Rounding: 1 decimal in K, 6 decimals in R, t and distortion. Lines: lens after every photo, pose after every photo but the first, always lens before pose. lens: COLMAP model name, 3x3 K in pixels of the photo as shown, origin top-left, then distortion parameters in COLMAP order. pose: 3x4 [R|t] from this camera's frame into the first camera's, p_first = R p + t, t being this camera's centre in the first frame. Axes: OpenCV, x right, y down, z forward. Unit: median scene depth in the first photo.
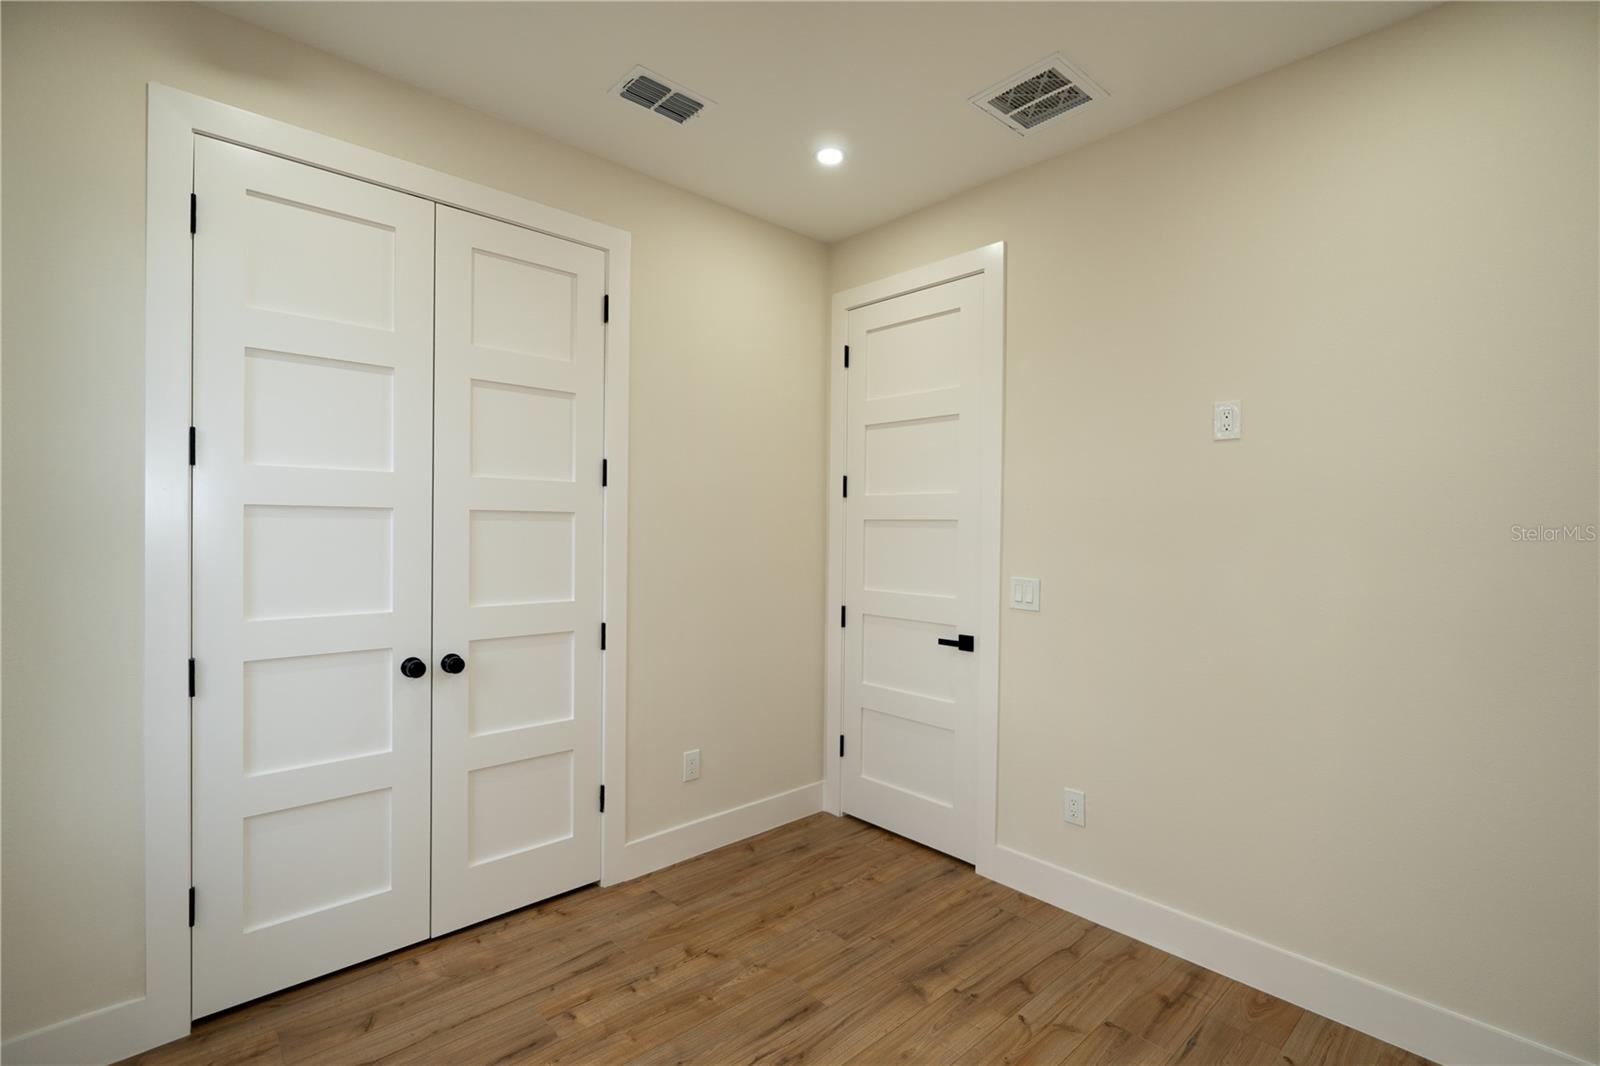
lens RADIAL K [[729.1, 0, 807.1], [0, 729.1, 530.5], [0, 0, 1]] dist [0.001352, -0.000806]
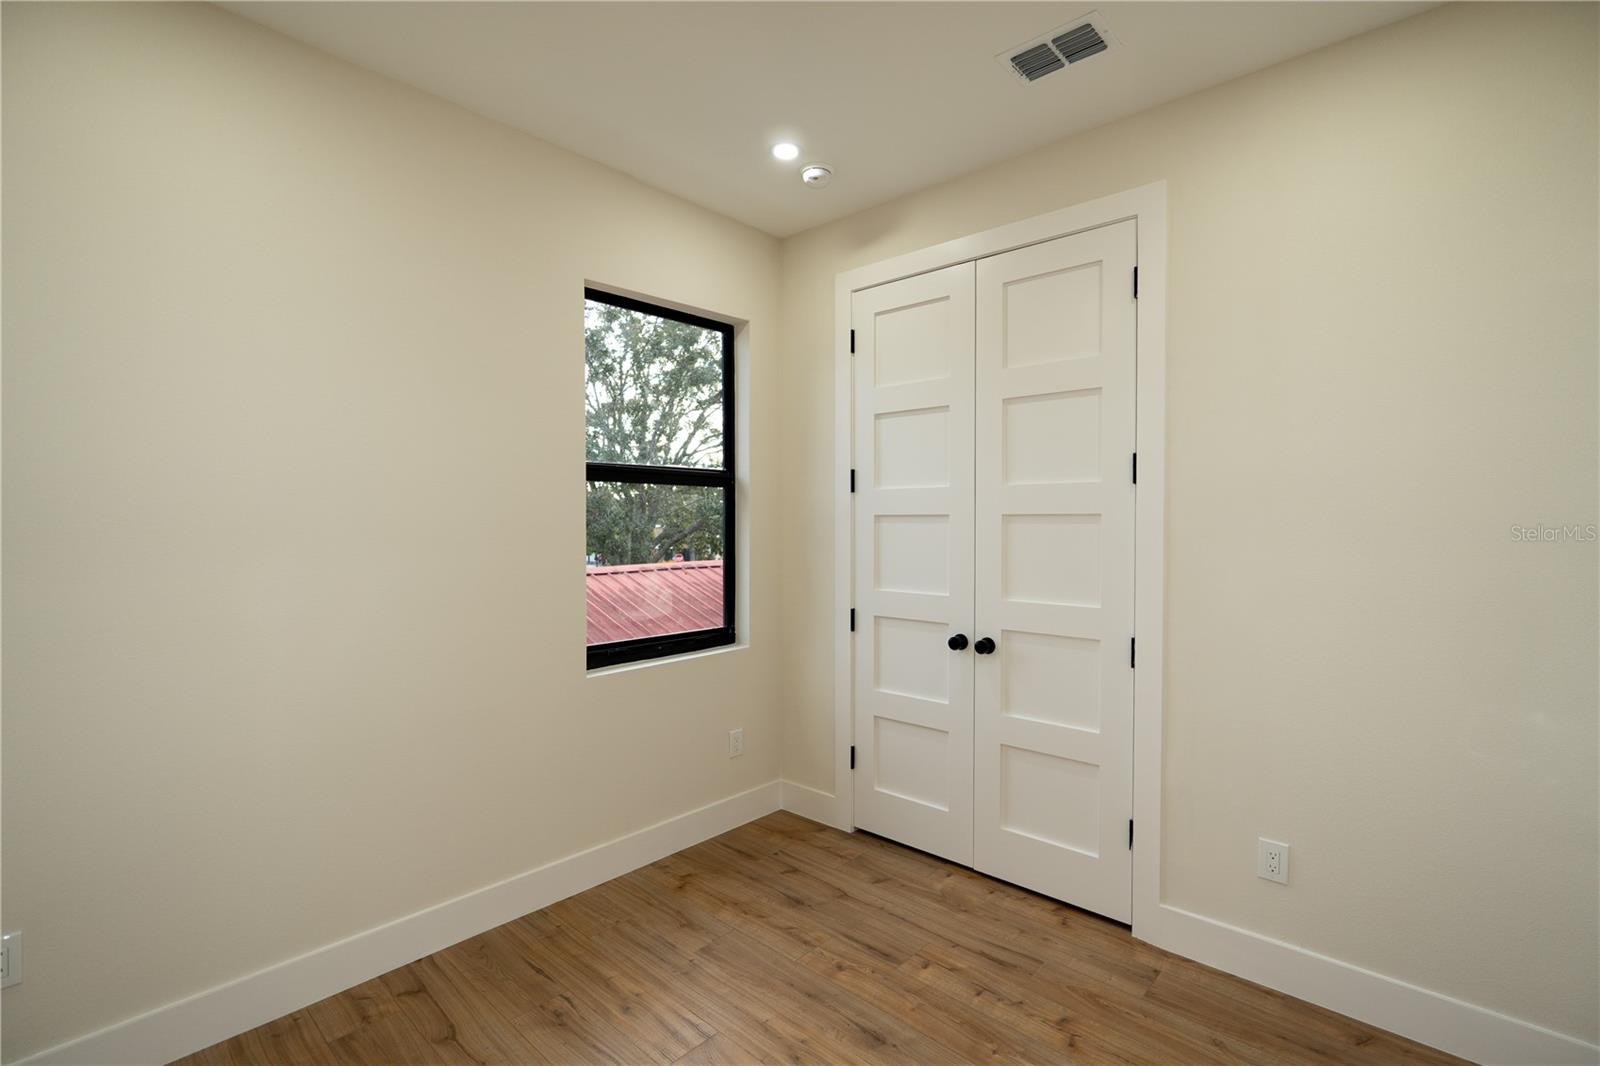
lens RADIAL K [[729.1, 0, 810.7], [0, 729.1, 534.0], [0, 0, 1]] dist [0.001352, -0.000806]
pose [[0.095749, 0.004234, -0.995396, 0.629362], [-0.009134, 0.999953, 0.003374, 0.001298], [0.995364, 0.008769, 0.095783, 0.581049]]
